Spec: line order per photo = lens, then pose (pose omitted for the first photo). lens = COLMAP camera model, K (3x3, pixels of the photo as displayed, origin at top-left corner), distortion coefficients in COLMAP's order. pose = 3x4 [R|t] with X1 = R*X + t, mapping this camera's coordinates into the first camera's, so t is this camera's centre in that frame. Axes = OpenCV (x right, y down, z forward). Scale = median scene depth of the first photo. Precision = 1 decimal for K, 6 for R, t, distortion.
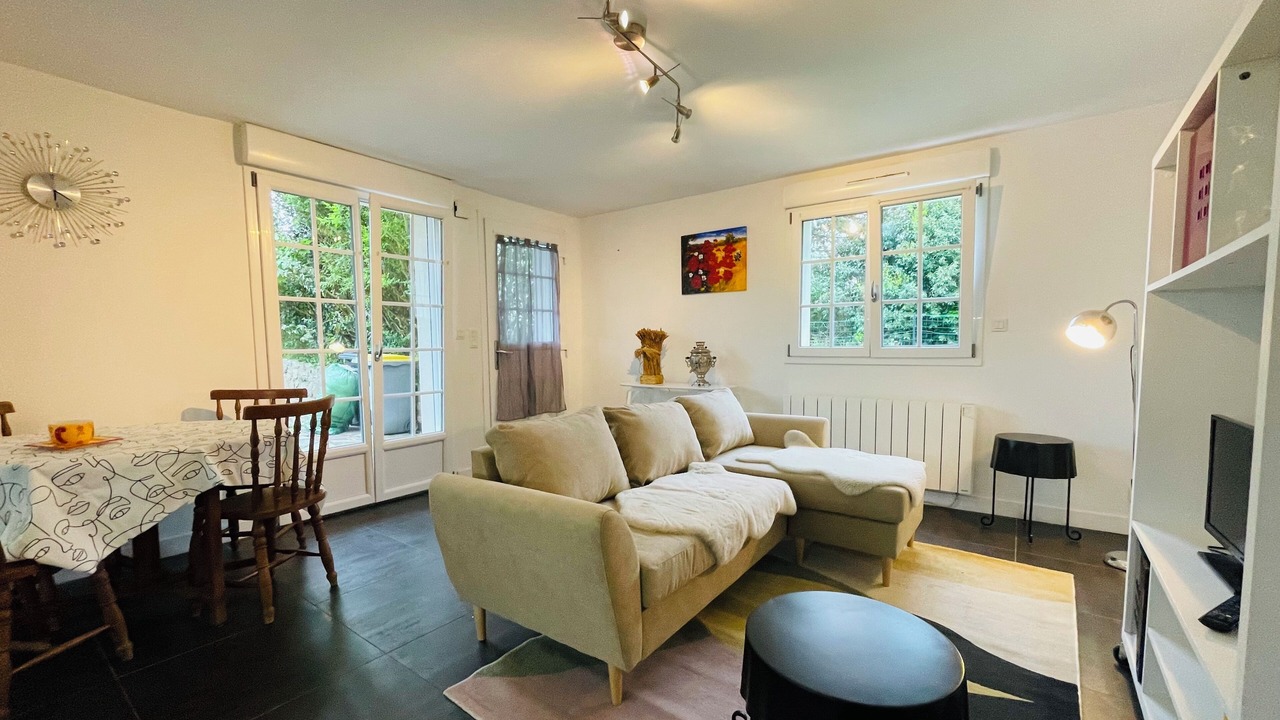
lens RADIAL K [[520.4, 0, 639.8], [0, 520.4, 380.2], [0, 0, 1]] dist [-0.002572, -0.000216]
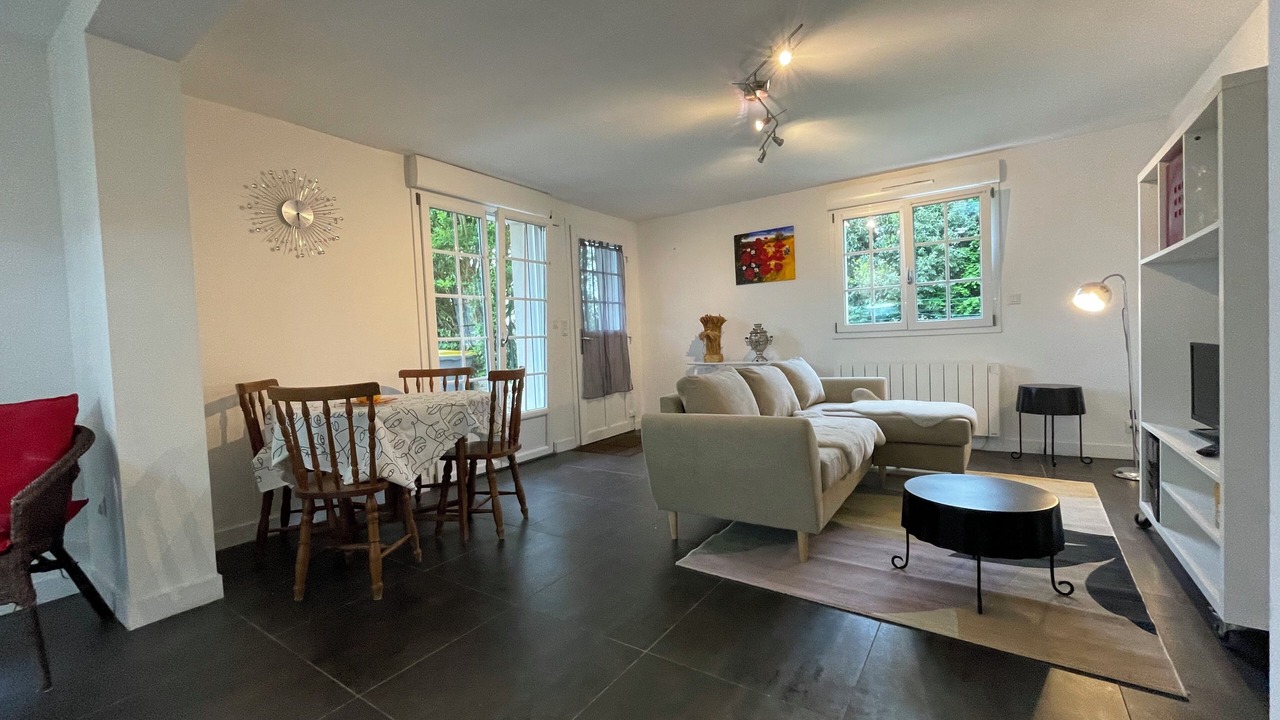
lens RADIAL K [[517.0, 0, 640.3], [0, 517.0, 357.8], [0, 0, 1]] dist [-0.002754, -0.000325]
pose [[0.998760, -0.035809, 0.034596, -0.229813], [0.037118, 0.998590, -0.037942, 0.044494], [-0.033189, 0.039179, 0.998681, -0.184796]]
